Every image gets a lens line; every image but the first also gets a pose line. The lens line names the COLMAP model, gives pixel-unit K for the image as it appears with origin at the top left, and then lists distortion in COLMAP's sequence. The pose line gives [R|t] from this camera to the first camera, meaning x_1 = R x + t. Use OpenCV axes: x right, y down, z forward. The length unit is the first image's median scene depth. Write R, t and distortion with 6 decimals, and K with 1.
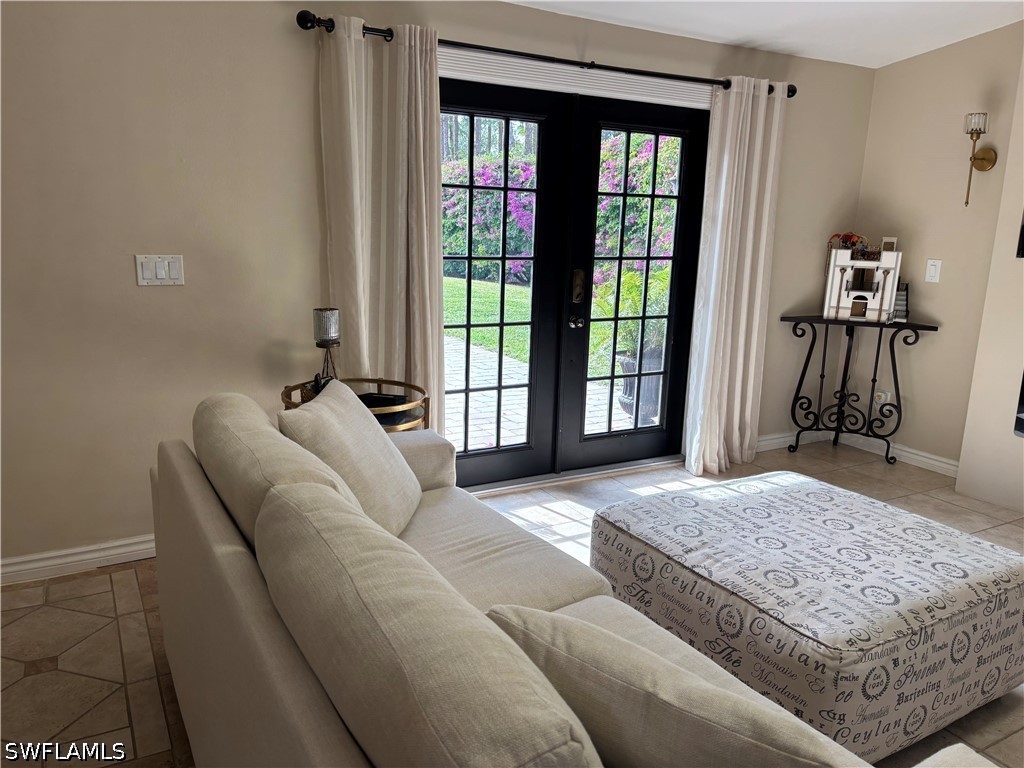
lens RADIAL K [[778.1, 0, 512.6], [0, 778.1, 386.4], [0, 0, 1]] dist [0.050187, -0.036276]
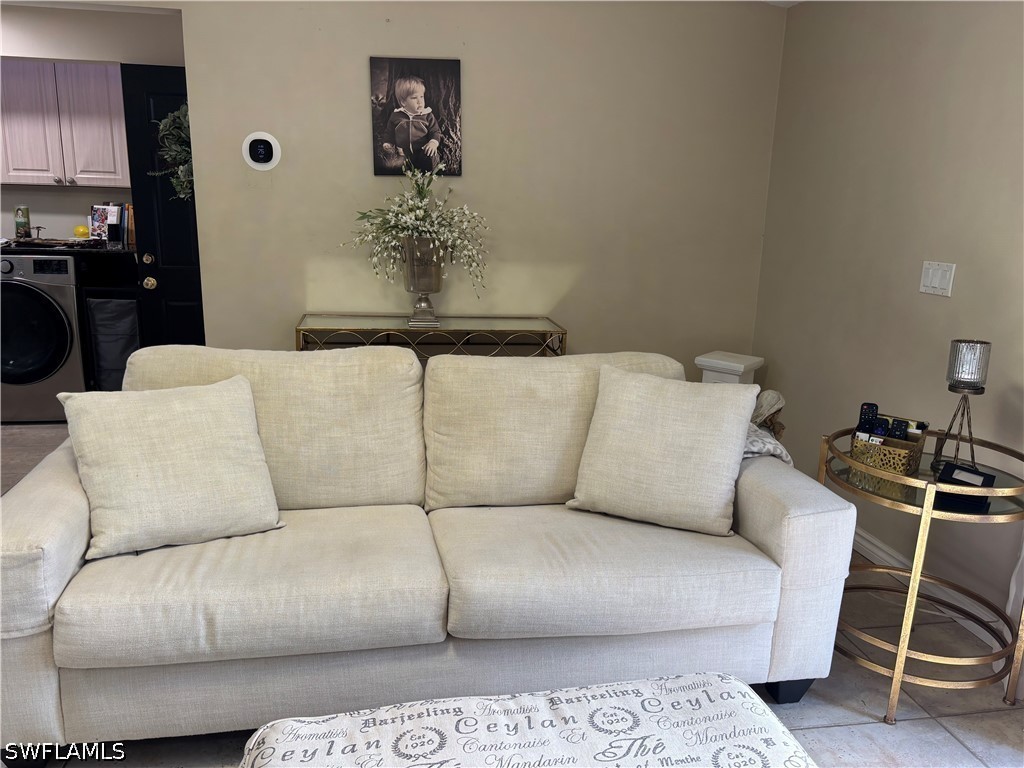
lens RADIAL K [[778.1, 0, 511.7], [0, 778.1, 383.9], [0, 0, 1]] dist [0.050187, -0.036276]
pose [[-0.345868, 0.173578, -0.922088, 0.716293], [-0.242761, 0.932723, 0.266637, -0.181286], [0.906335, 0.316068, -0.280461, 0.966827]]
